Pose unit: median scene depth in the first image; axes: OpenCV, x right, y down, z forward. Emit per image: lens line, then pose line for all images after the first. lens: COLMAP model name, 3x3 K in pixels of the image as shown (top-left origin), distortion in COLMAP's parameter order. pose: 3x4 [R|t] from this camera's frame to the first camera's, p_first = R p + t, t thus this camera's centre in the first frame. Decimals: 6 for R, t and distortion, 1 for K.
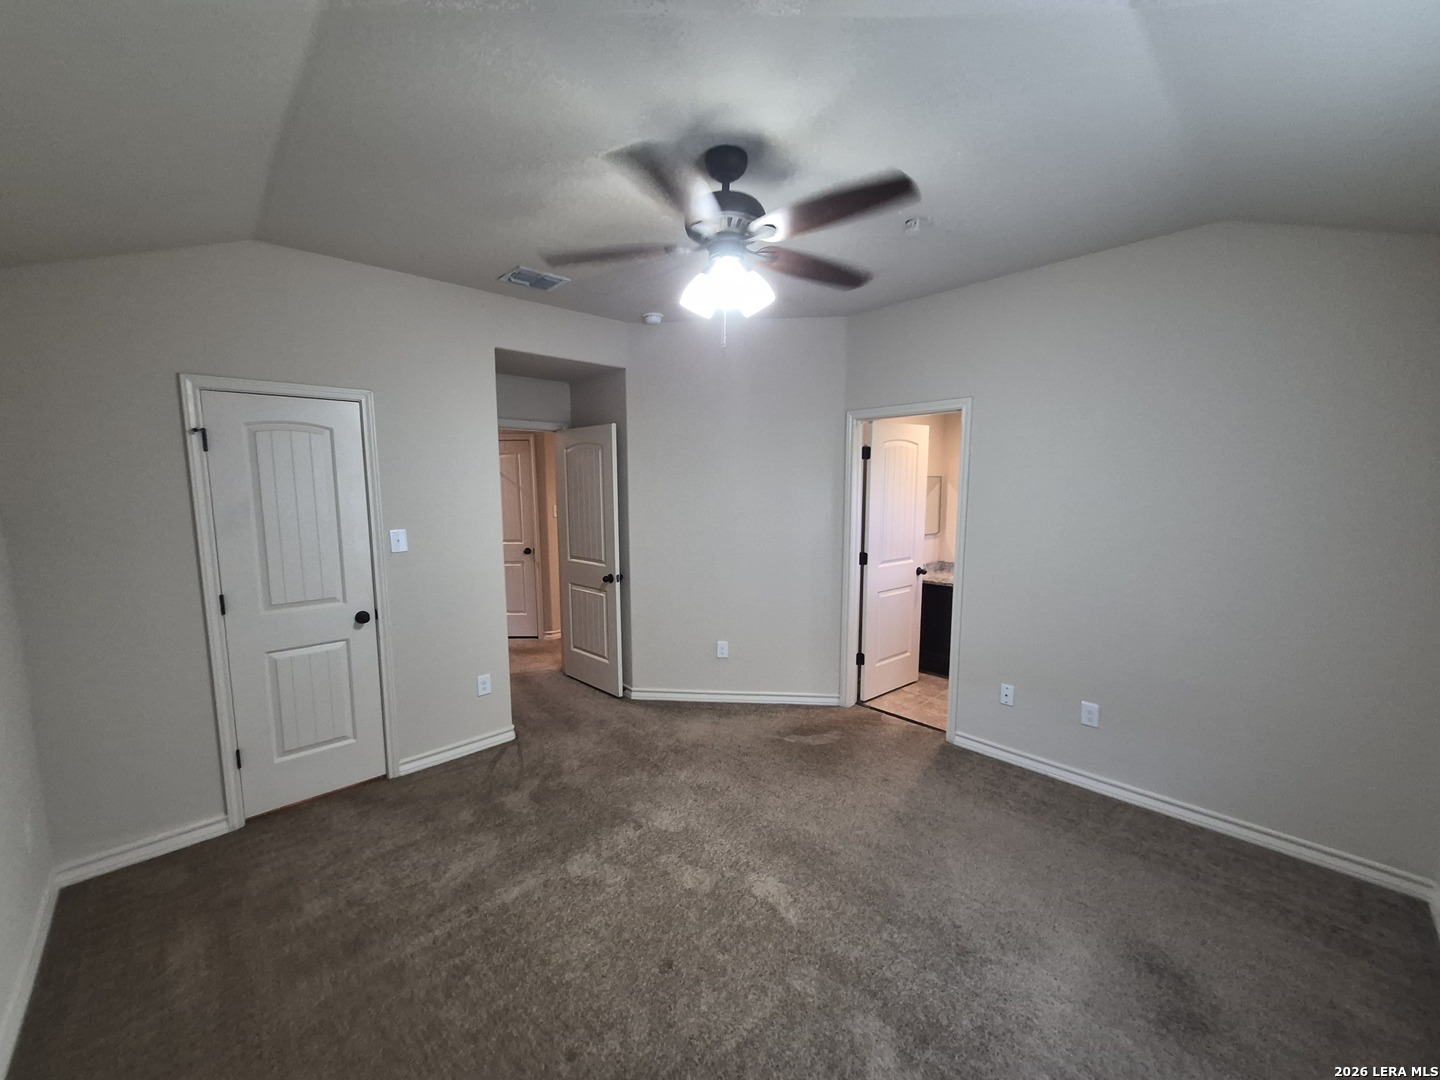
lens RADIAL K [[564.9, 0, 709.2], [0, 564.9, 546.9], [0, 0, 1]] dist [0.006520, -0.000449]
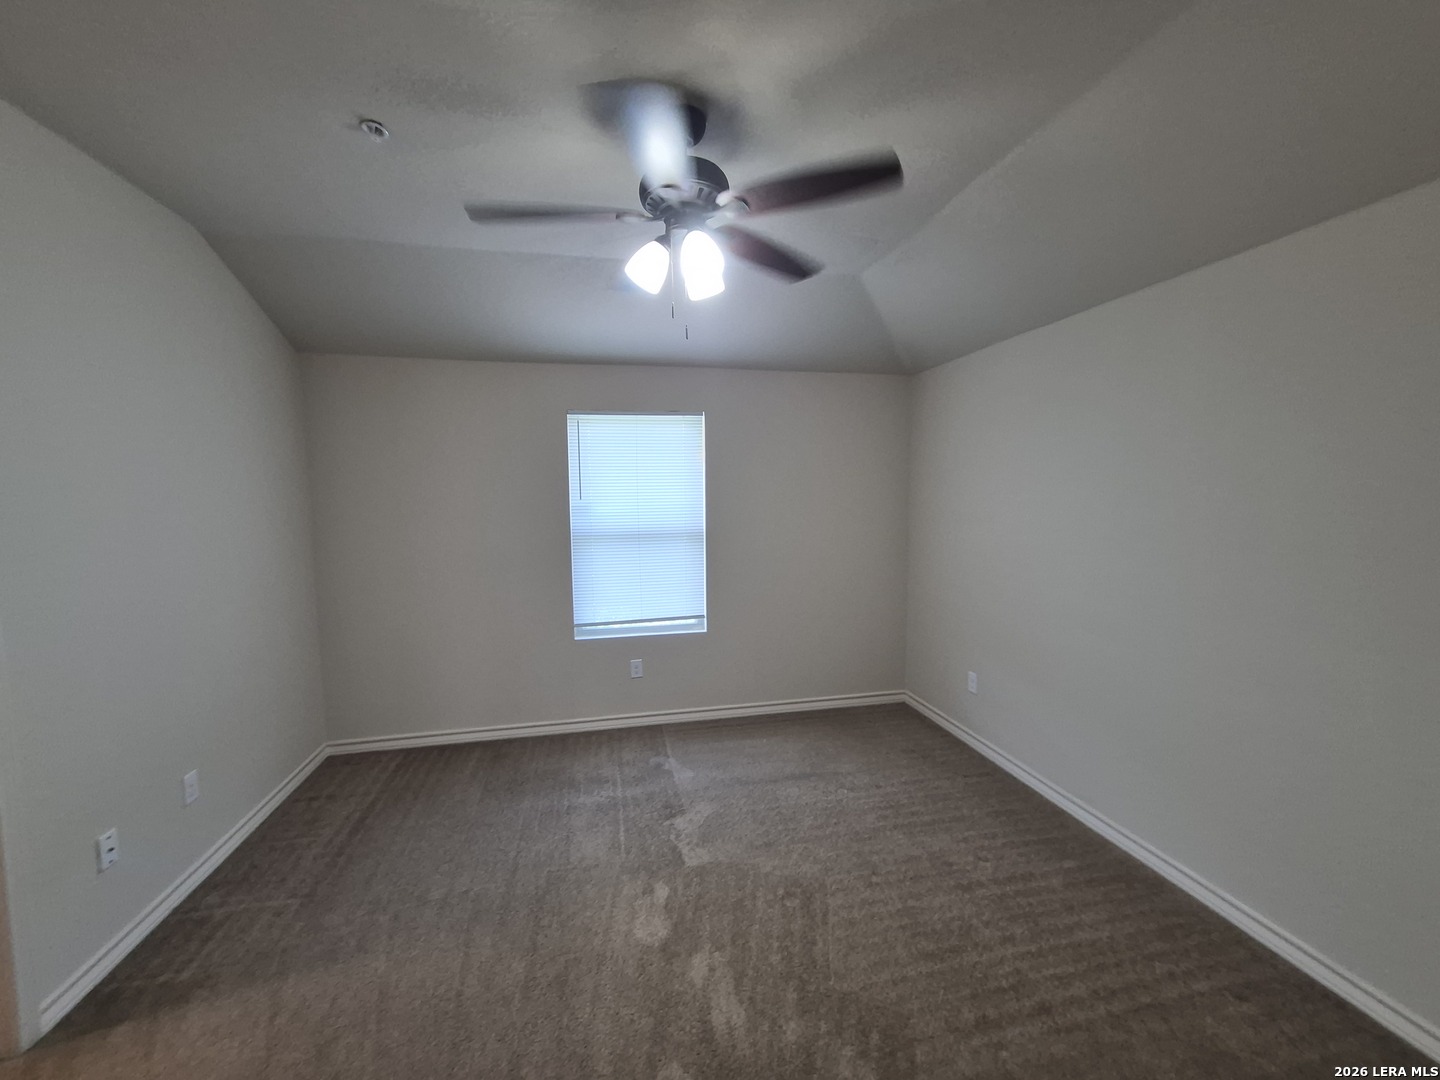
lens RADIAL K [[564.9, 0, 709.2], [0, 564.9, 546.9], [0, 0, 1]] dist [0.006520, -0.000449]
pose [[-0.850550, -0.031509, 0.524950, -0.285613], [0.076400, 0.980210, 0.182622, -0.099782], [-0.520315, 0.195436, -0.831310, 1.049389]]
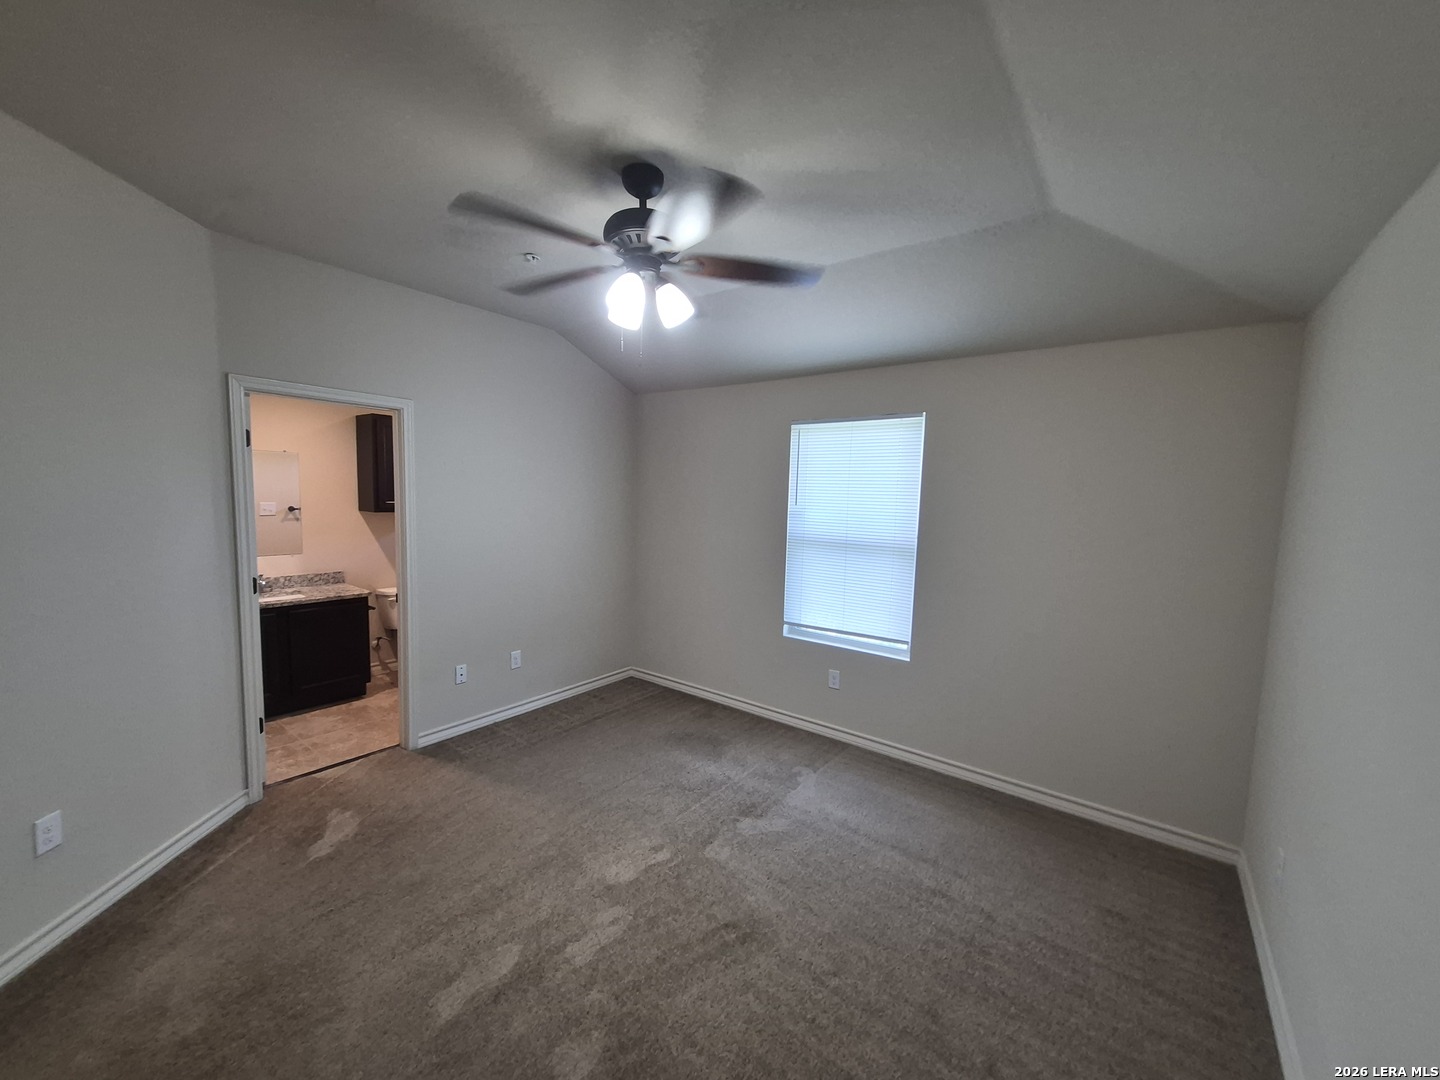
lens RADIAL K [[564.9, 0, 709.2], [0, 564.9, 546.9], [0, 0, 1]] dist [0.006520, -0.000449]
pose [[-0.155918, -0.094393, 0.983249, -0.598882], [0.084771, 0.990472, 0.108529, -0.065817], [-0.984126, 0.100273, -0.146431, 0.622112]]
